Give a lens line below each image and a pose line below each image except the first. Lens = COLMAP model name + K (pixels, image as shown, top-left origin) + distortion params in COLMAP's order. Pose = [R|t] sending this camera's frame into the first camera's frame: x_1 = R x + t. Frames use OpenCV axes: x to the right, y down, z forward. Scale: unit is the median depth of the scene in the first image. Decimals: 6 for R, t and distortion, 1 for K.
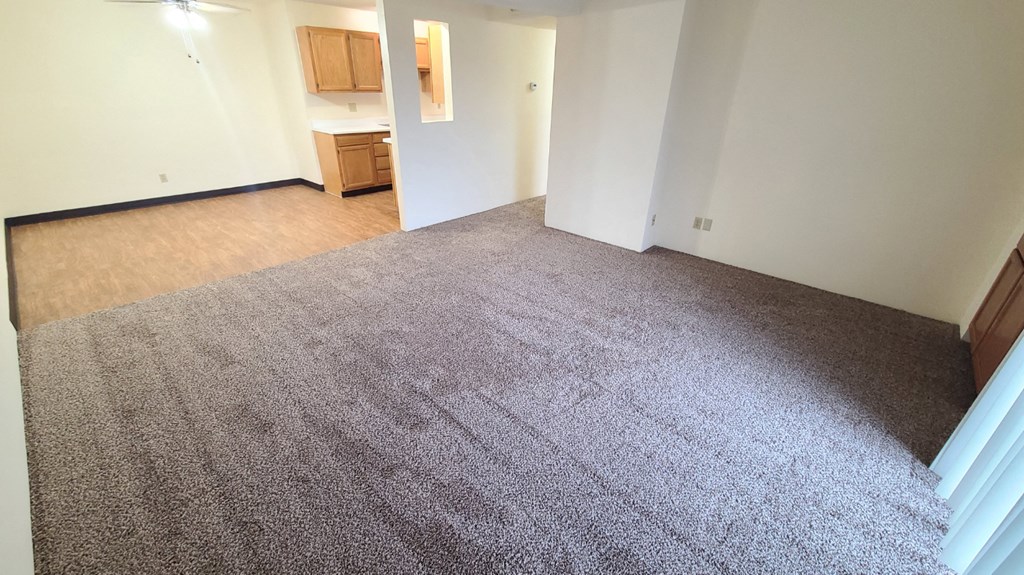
lens RADIAL K [[418.0, 0, 514.3], [0, 418.0, 288.8], [0, 0, 1]] dist [0.001483, 0.000053]
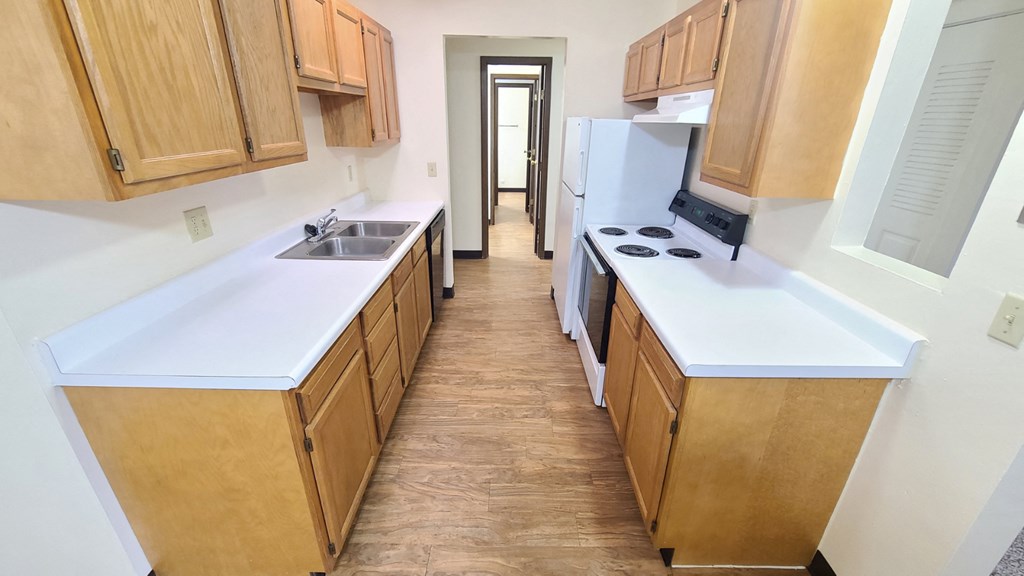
lens RADIAL K [[418.0, 0, 516.8], [0, 418.0, 288.4], [0, 0, 1]] dist [0.001483, 0.000053]
pose [[0.730282, -0.262918, 0.630526, -0.479686], [0.297803, 0.953180, 0.052540, -0.403425], [-0.614818, 0.149404, 0.774388, 0.789095]]
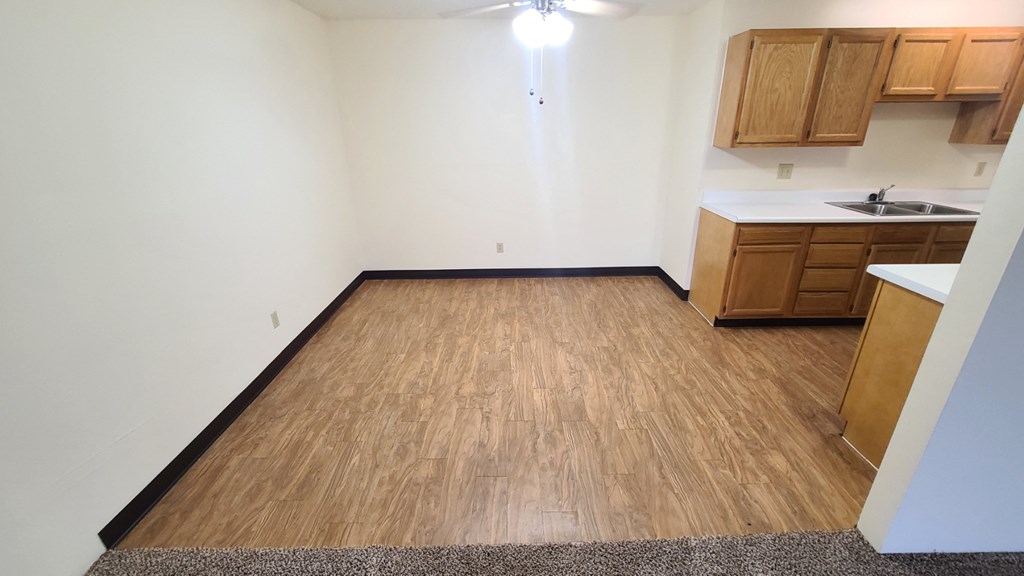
lens RADIAL K [[418.0, 0, 513.2], [0, 418.0, 291.3], [0, 0, 1]] dist [0.001483, 0.000053]
pose [[0.675517, 0.249373, -0.693894, -0.235301], [-0.305008, 0.951289, 0.044945, -0.225584], [0.671302, 0.181282, 0.718673, 0.444325]]
